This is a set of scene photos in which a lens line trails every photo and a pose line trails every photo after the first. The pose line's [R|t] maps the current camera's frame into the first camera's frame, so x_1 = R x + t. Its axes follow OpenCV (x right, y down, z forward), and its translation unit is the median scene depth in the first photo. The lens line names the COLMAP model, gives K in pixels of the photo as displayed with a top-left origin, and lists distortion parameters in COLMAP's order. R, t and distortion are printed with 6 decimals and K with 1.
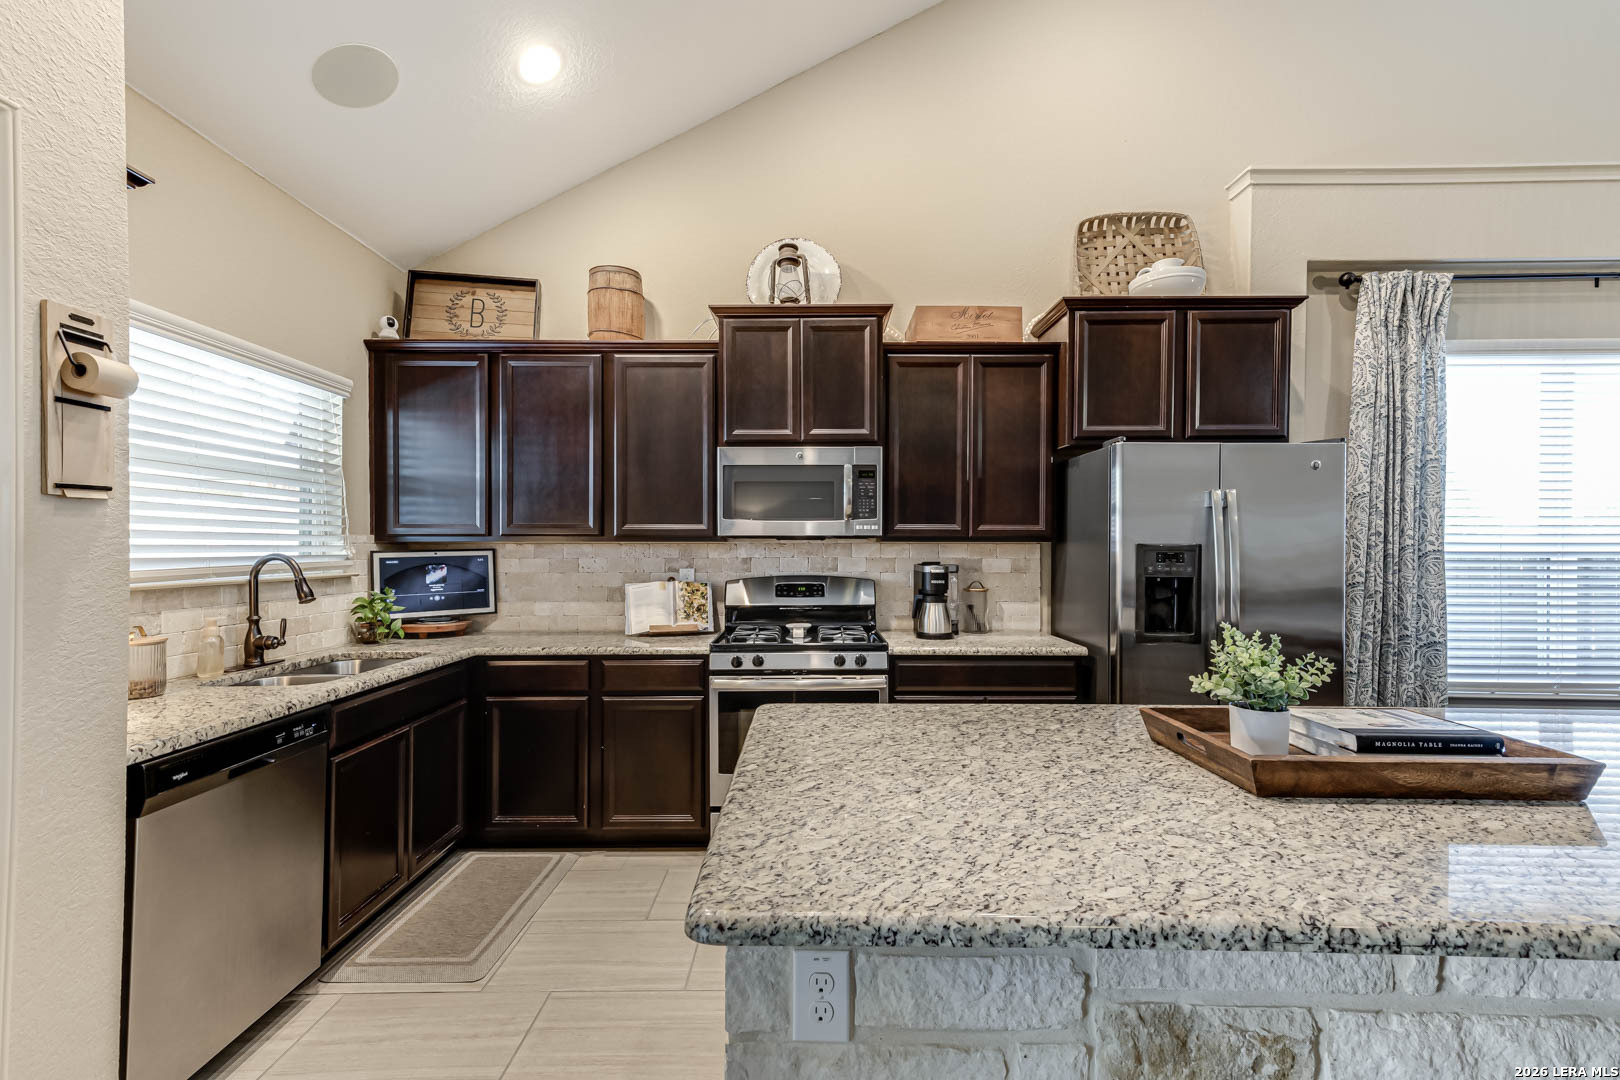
lens RADIAL K [[731.6, 0, 808.7], [0, 731.6, 545.8], [0, 0, 1]] dist [0.021268, -0.000616]
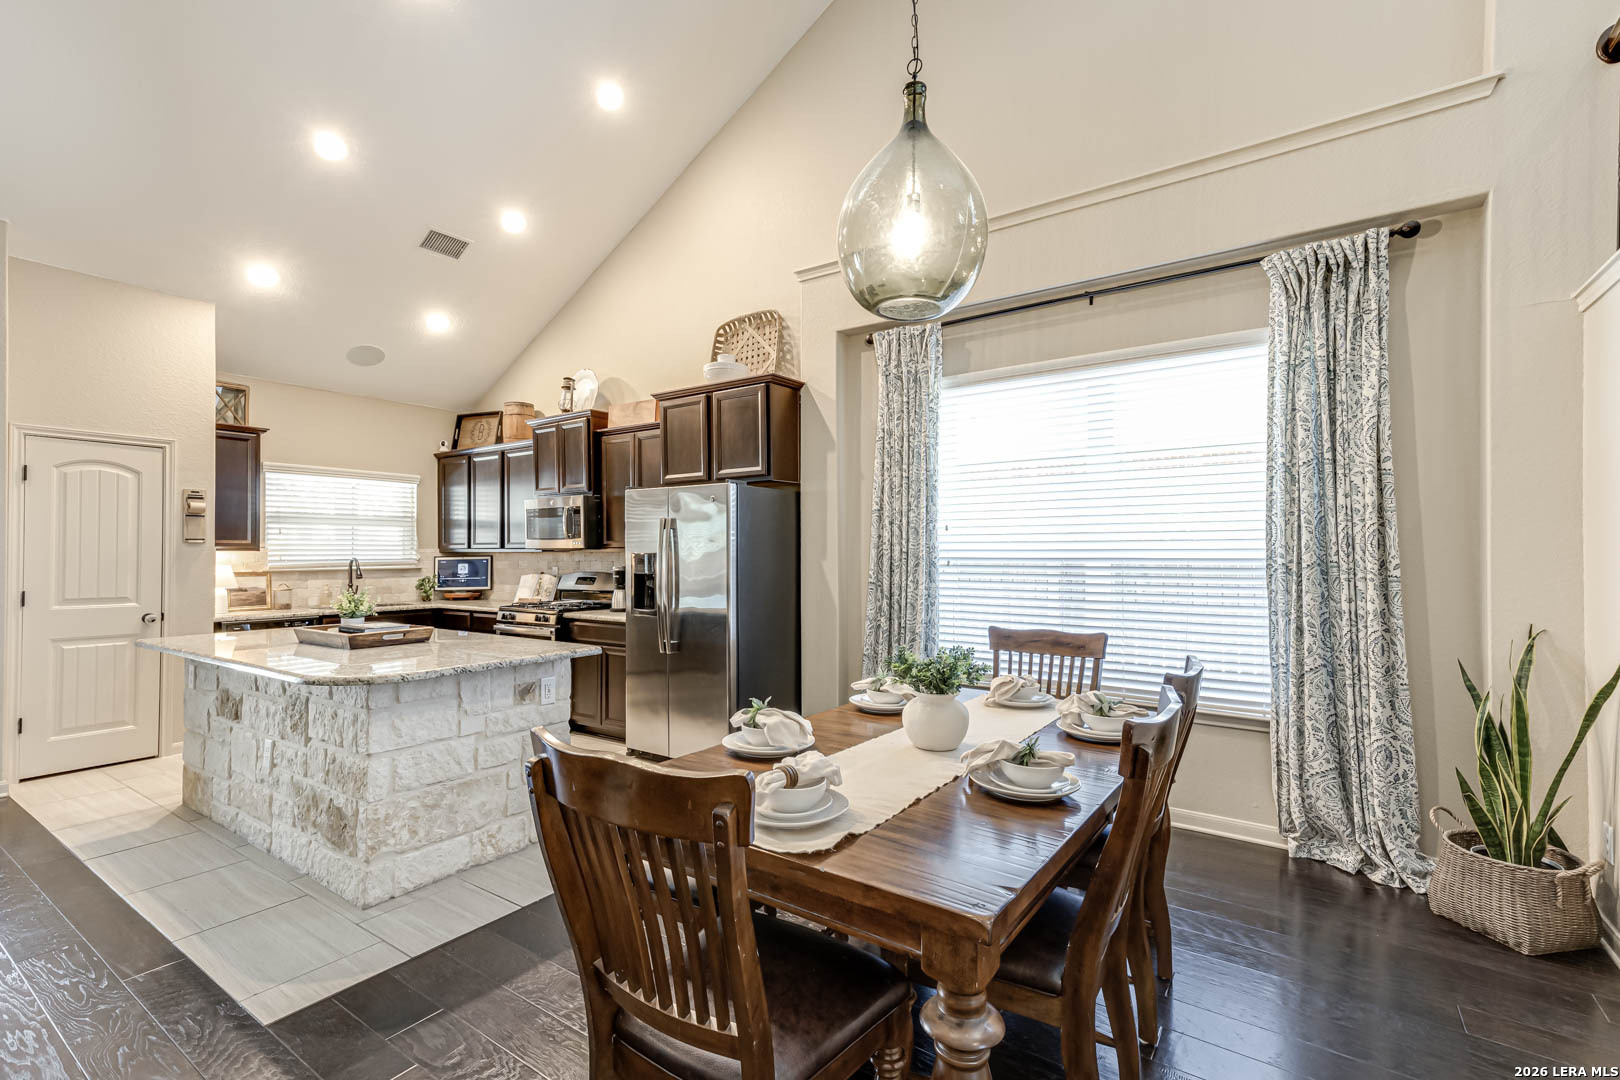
lens RADIAL K [[731.6, 0, 817.5], [0, 731.6, 549.5], [0, 0, 1]] dist [0.021268, -0.000616]
pose [[0.819147, -0.005219, -0.573560, 1.335171], [0.002798, 0.999983, -0.005103, 0.000745], [0.573577, 0.002575, 0.819147, -0.061089]]
